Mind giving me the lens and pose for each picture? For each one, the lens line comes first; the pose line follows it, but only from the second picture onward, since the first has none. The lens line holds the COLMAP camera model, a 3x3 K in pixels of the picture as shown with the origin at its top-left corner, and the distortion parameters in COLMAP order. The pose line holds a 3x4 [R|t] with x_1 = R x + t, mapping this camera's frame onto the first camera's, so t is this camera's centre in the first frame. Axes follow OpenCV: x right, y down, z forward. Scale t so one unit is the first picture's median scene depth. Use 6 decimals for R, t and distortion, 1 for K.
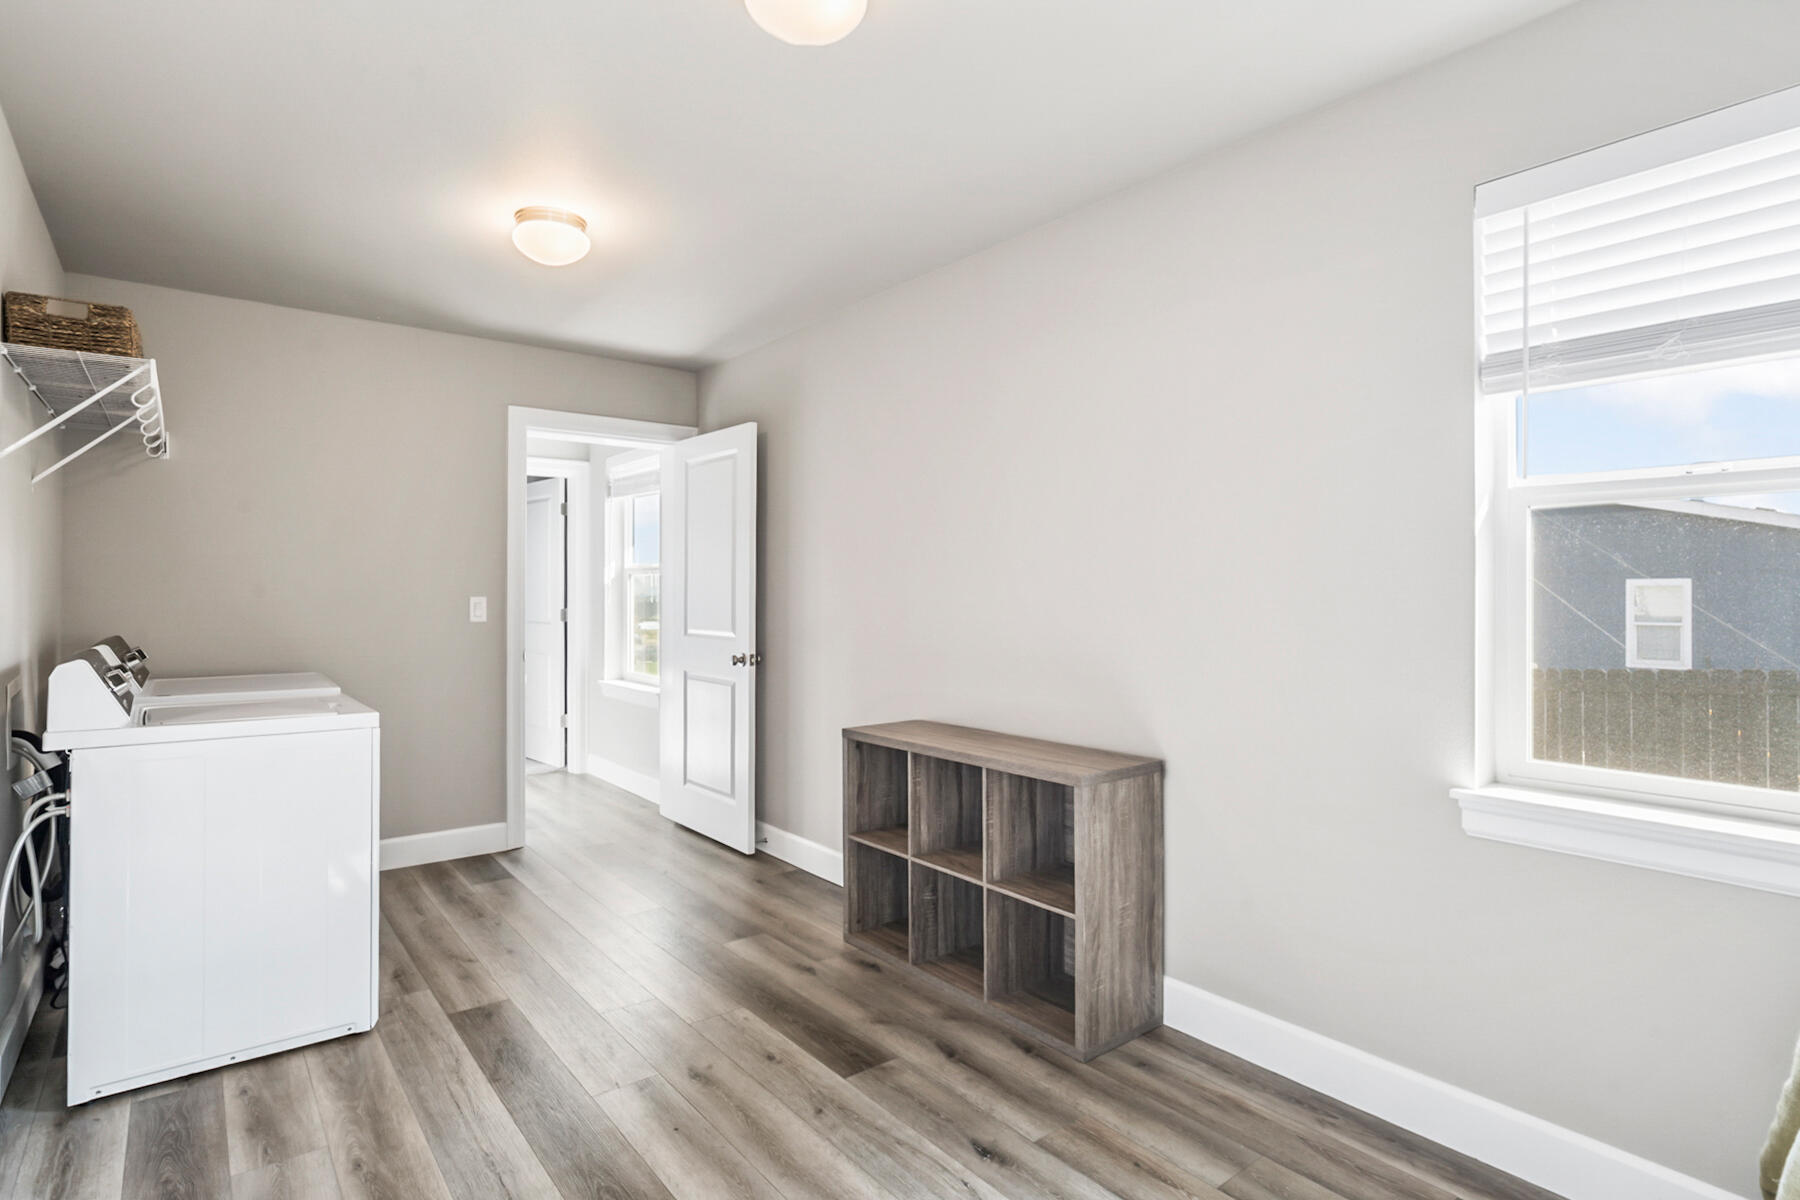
lens RADIAL K [[911.3, 0, 900.6], [0, 911.3, 595.5], [0, 0, 1]] dist [-0.017951, 0.008960]
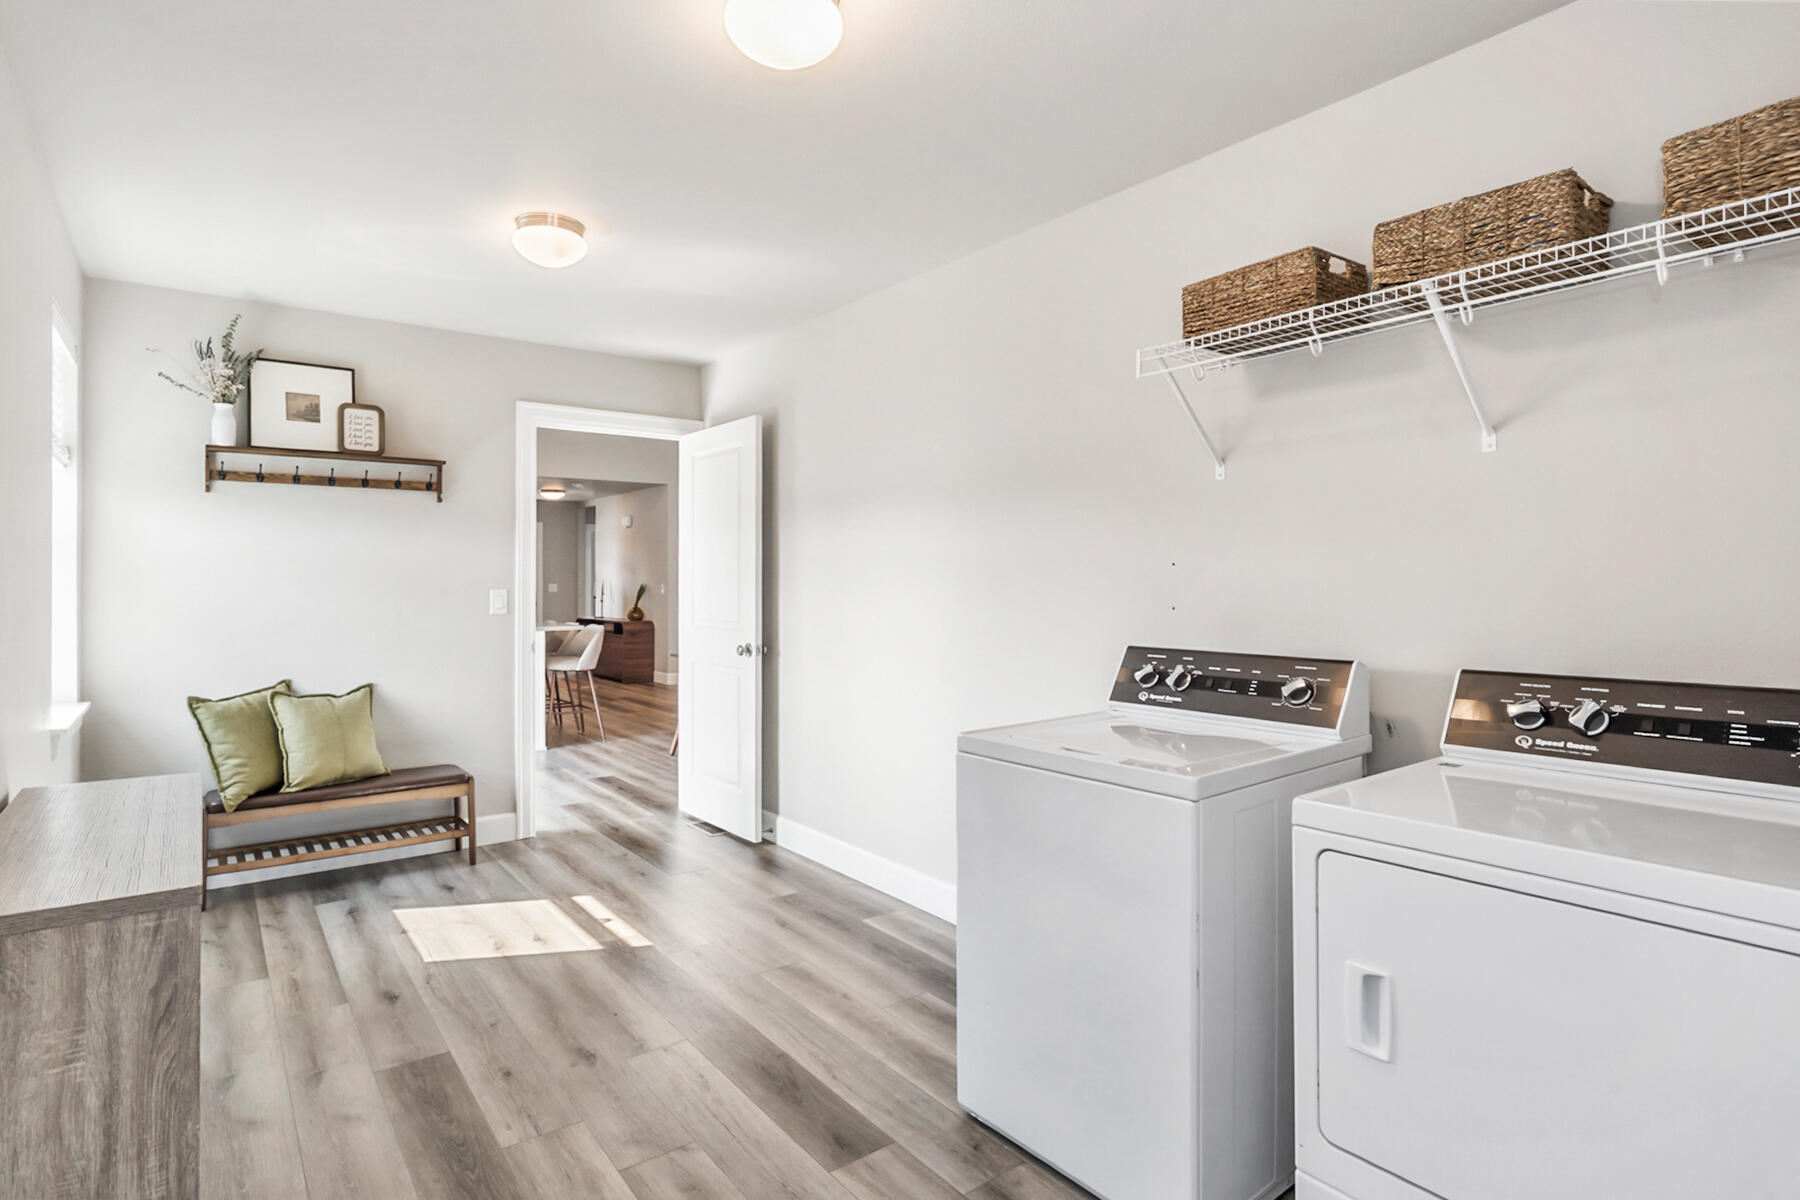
lens RADIAL K [[911.3, 0, 904.6], [0, 911.3, 602.1], [0, 0, 1]] dist [-0.017951, 0.008960]
pose [[-0.999960, -0.003771, 0.008122, -0.702429], [-0.003568, 0.999685, 0.024862, -0.016589], [-0.008214, 0.024832, -0.999658, 2.396480]]
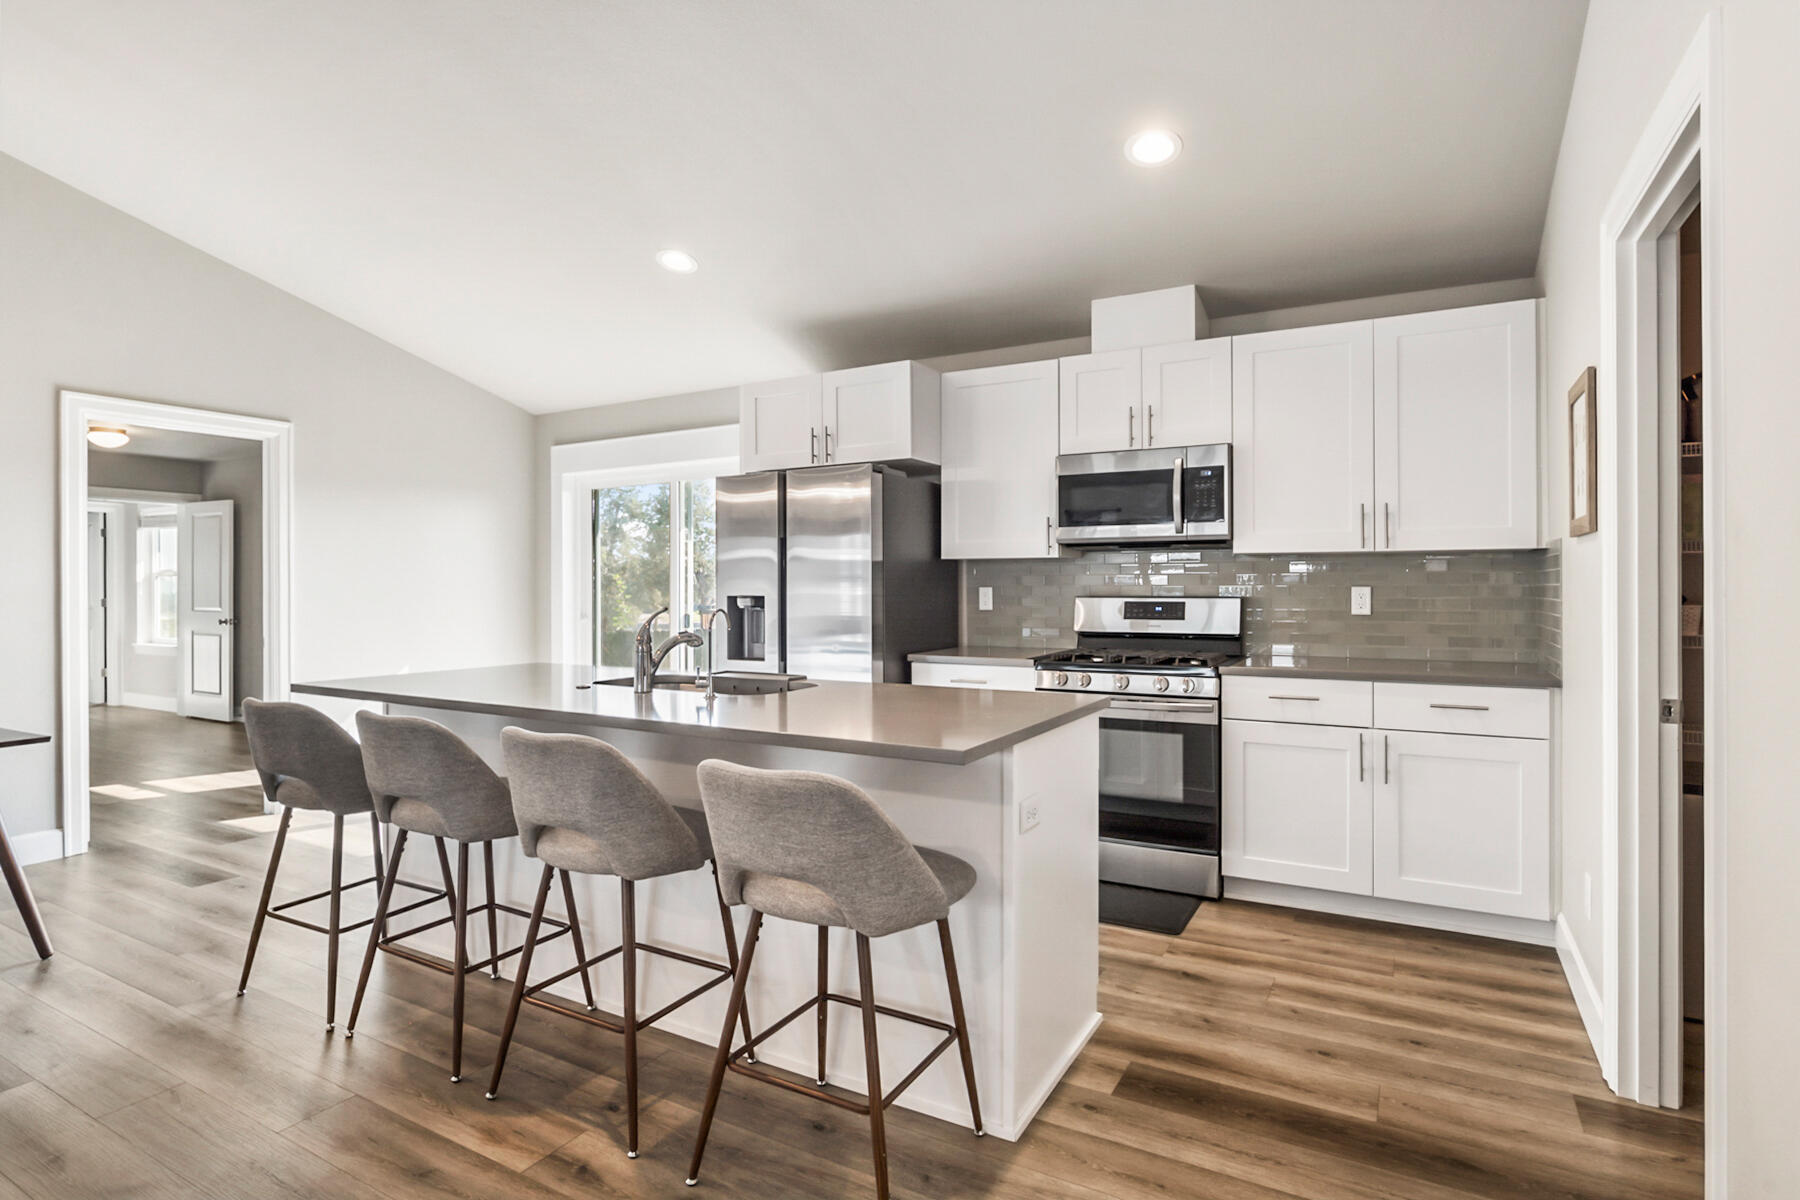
lens RADIAL K [[911.3, 0, 896.6], [0, 911.3, 583.6], [0, 0, 1]] dist [-0.017951, 0.008960]
pose [[0.926544, -0.007062, 0.376121, 0.238916], [0.009187, 0.999950, -0.003857, 0.005444], [-0.376075, 0.007029, 0.926562, -0.741794]]
